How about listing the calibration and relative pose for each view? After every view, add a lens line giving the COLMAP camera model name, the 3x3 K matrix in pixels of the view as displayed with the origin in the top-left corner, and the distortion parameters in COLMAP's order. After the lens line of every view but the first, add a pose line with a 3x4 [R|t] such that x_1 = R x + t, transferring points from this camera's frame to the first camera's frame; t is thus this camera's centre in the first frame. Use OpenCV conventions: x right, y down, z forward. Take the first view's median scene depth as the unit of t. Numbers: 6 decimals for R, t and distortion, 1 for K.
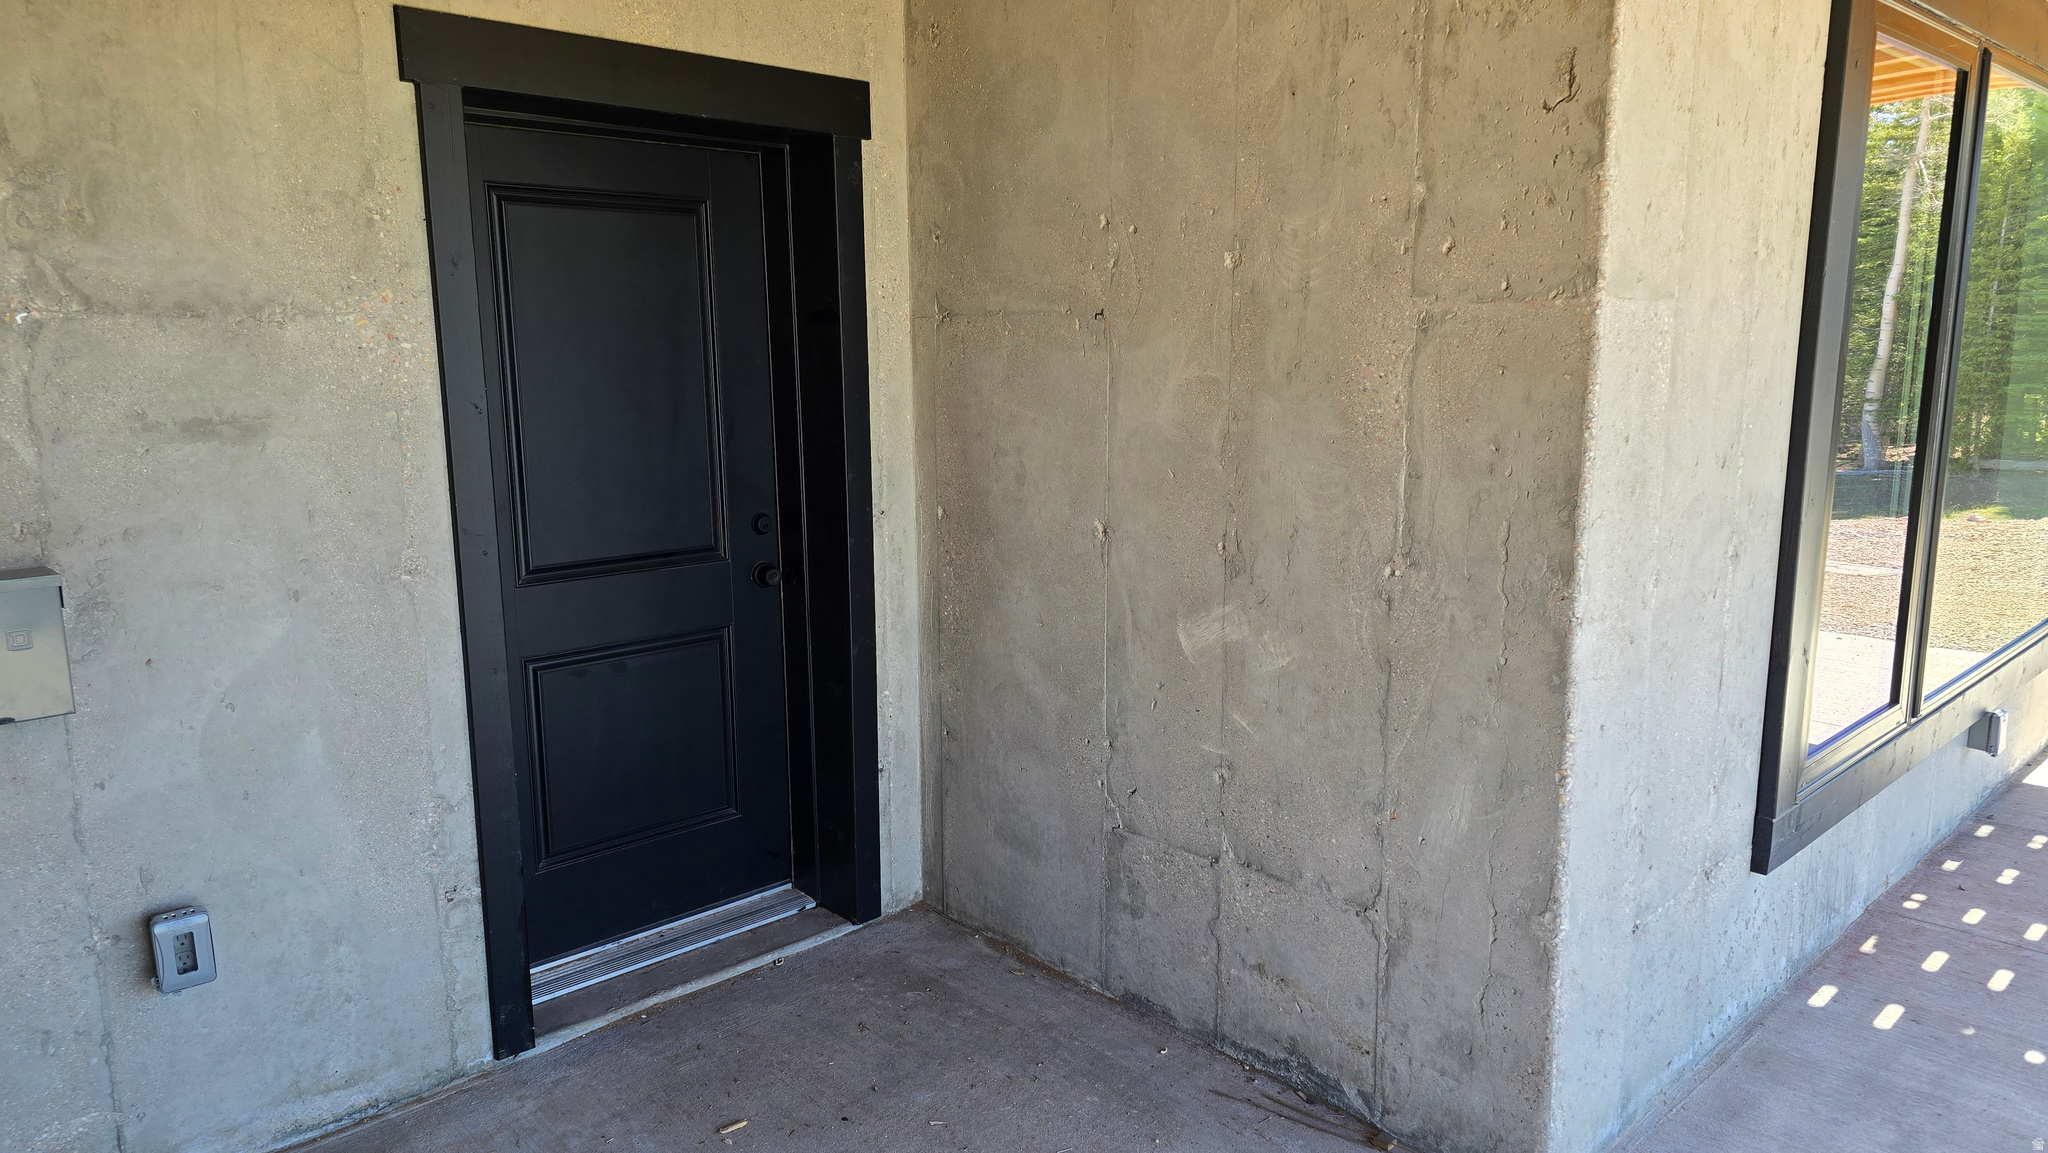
lens RADIAL K [[1342.9, 0, 1029.0], [0, 1342.9, 567.0], [0, 0, 1]] dist [0.021688, -0.003172]
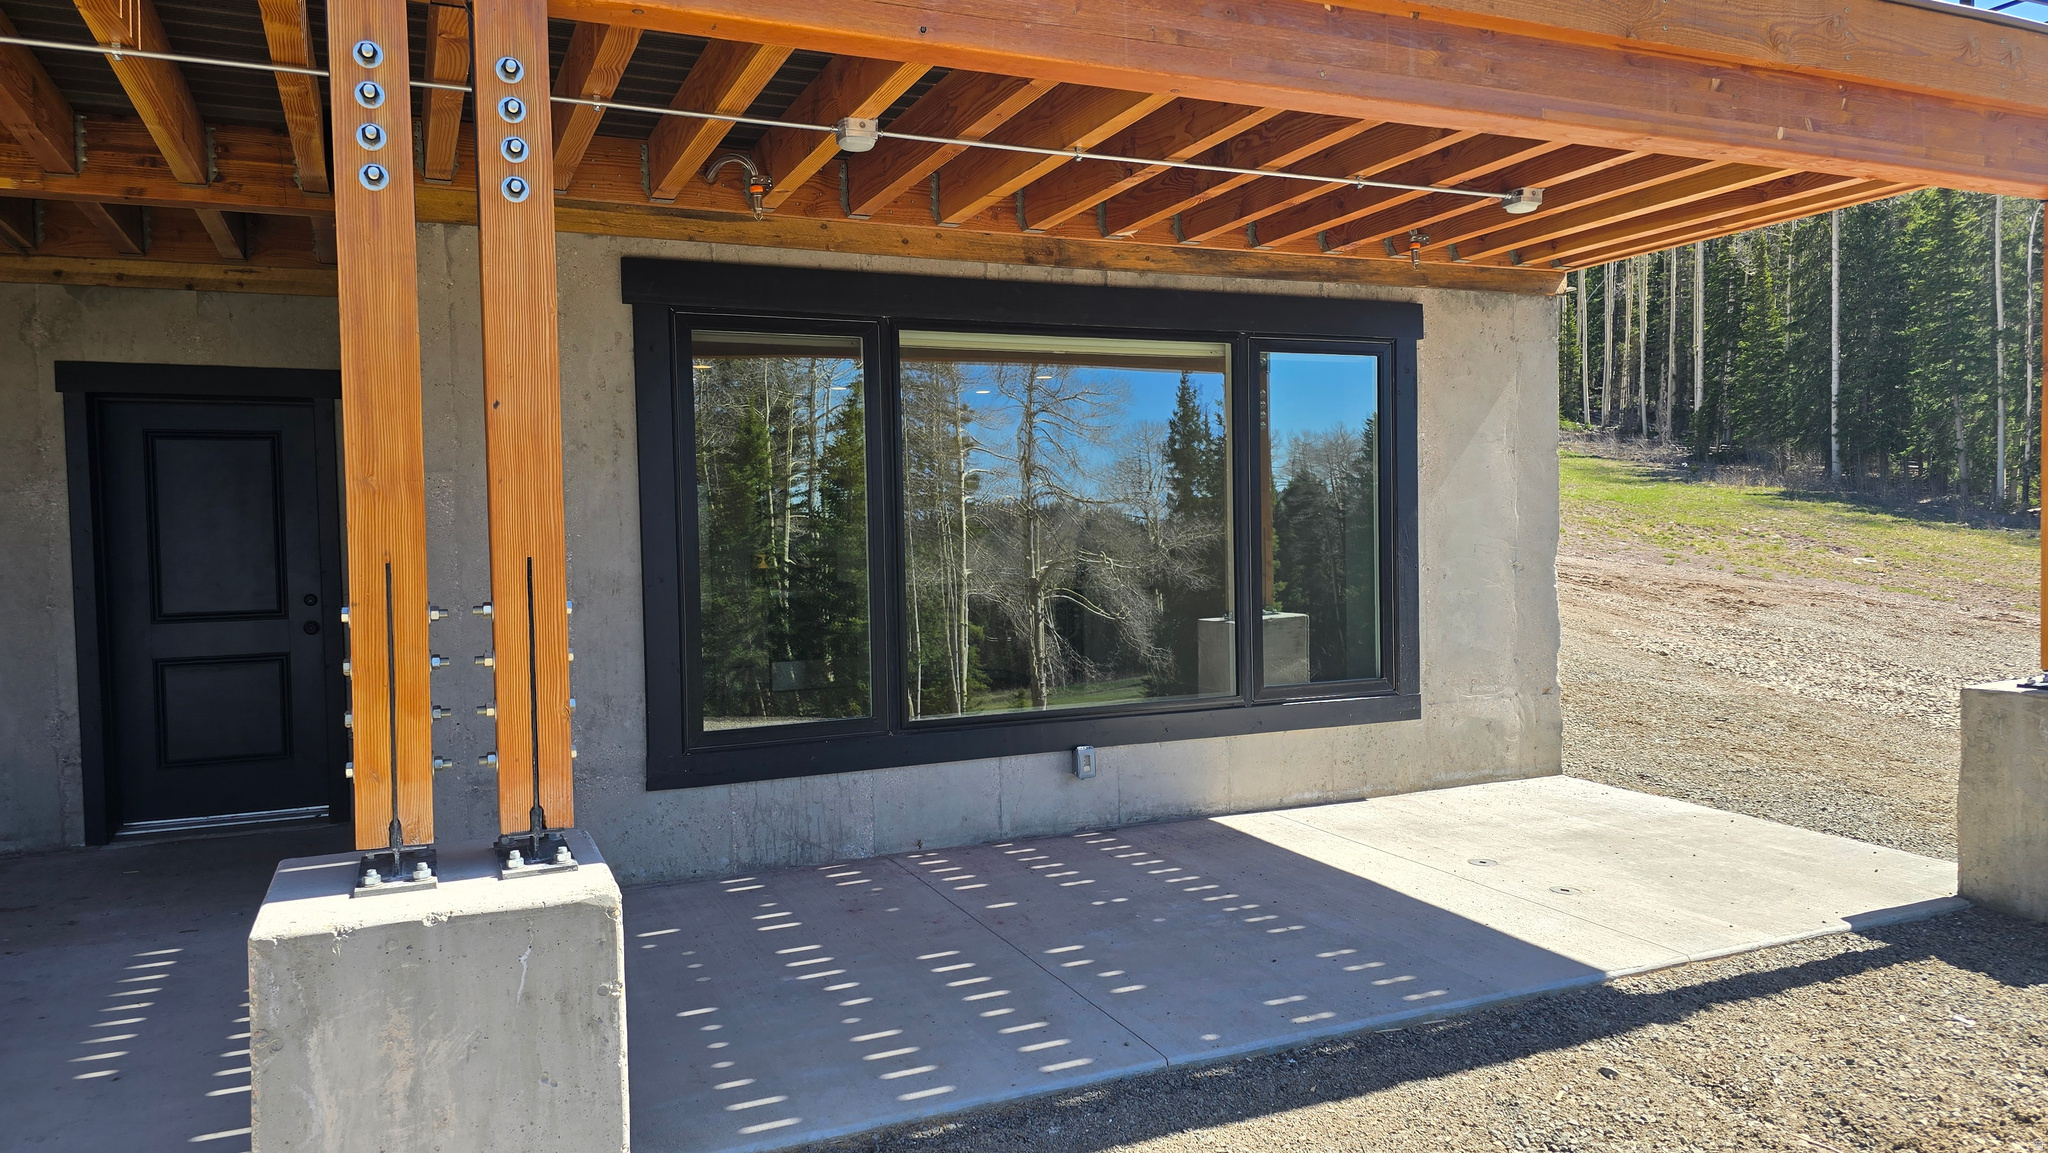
lens RADIAL K [[1342.9, 0, 1021.7], [0, 1342.9, 584.4], [0, 0, 1]] dist [0.021688, -0.003172]
pose [[0.935135, -0.000512, -0.354291, 1.642889], [-0.045507, 0.991542, -0.121549, 0.151703], [0.351356, 0.129787, 0.927202, -0.462005]]
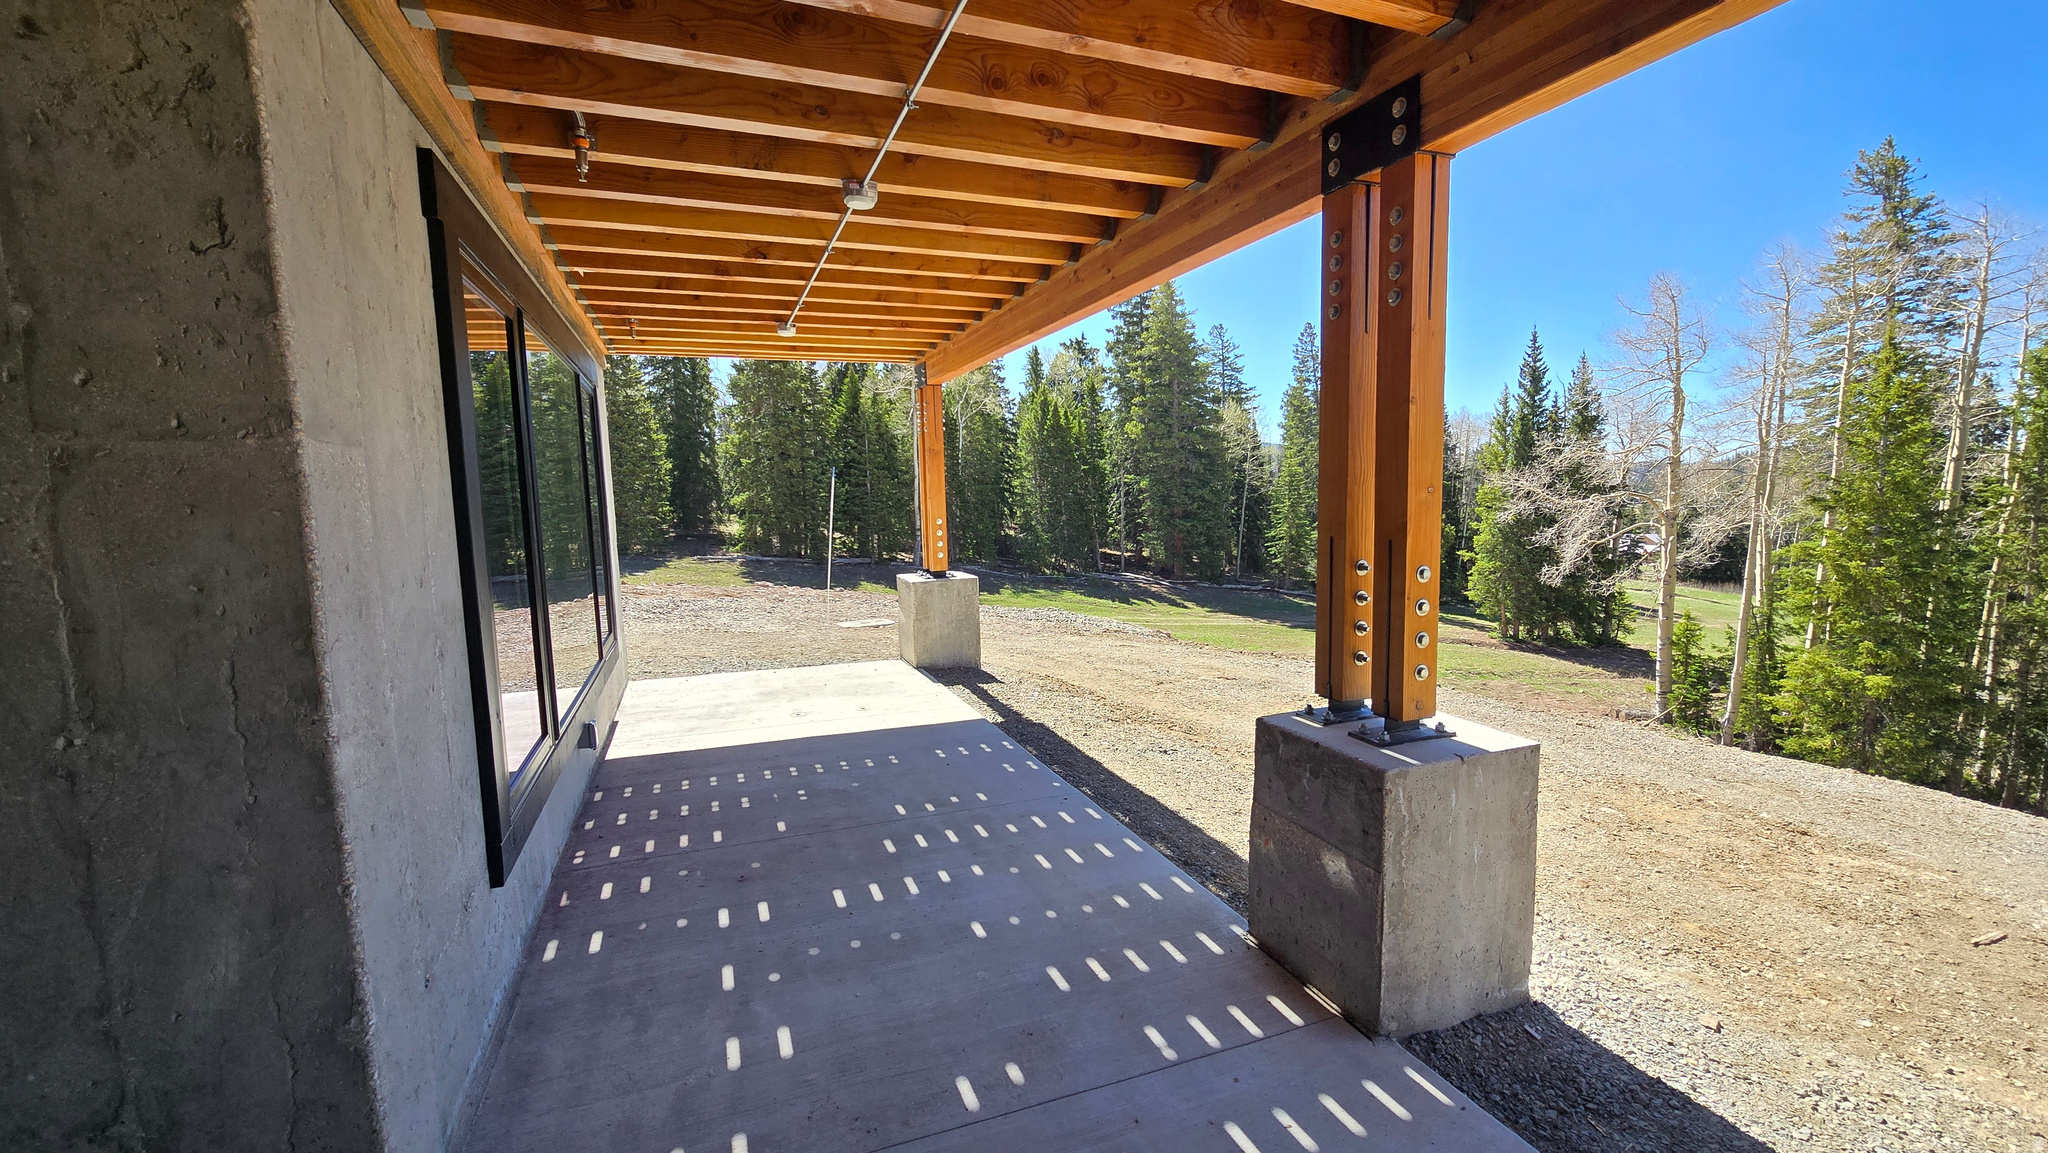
lens RADIAL K [[838.9, 0, 1026.8], [0, 838.9, 582.9], [0, 0, 1]] dist [-0.004197, 0.000882]
pose [[0.384201, -0.104847, 0.917277, 0.022349], [0.175088, 0.983776, 0.039113, -0.010950], [-0.906495, 0.145577, 0.396325, 0.208888]]
